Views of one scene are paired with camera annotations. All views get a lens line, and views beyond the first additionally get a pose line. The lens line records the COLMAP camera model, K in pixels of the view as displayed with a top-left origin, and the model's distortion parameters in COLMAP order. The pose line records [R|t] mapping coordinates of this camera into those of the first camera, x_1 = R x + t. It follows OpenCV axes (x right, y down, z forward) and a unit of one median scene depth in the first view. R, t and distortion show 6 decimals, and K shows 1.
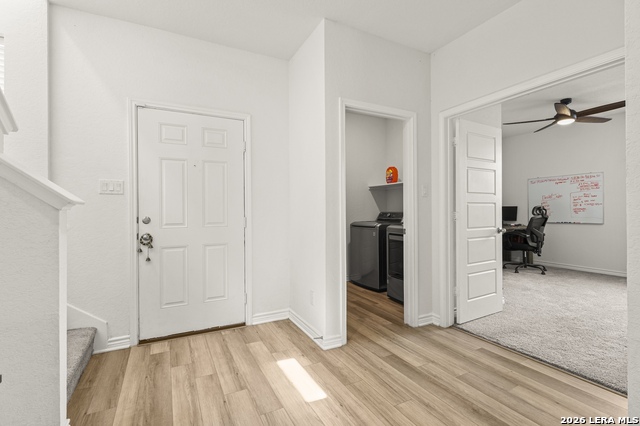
lens RADIAL K [[299.4, 0, 319.2], [0, 299.4, 209.7], [0, 0, 1]] dist [0.002223, 0.003067]
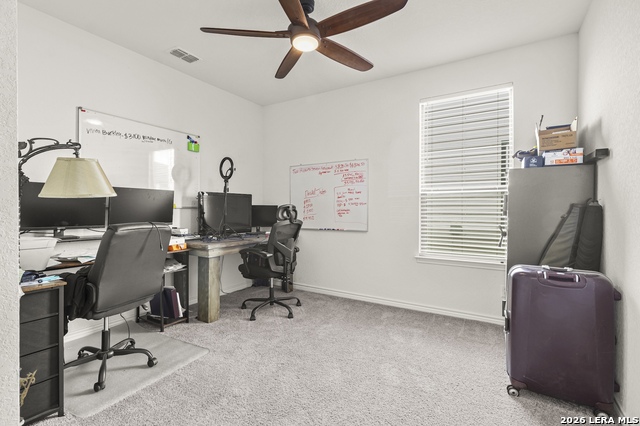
lens RADIAL K [[299.4, 0, 320.1], [0, 299.4, 211.5], [0, 0, 1]] dist [0.002223, 0.003067]
pose [[0.856549, 0.002977, 0.516057, 0.437416], [-0.007243, 0.999954, 0.006253, -0.003162], [-0.516015, -0.009094, 0.856531, 0.406887]]
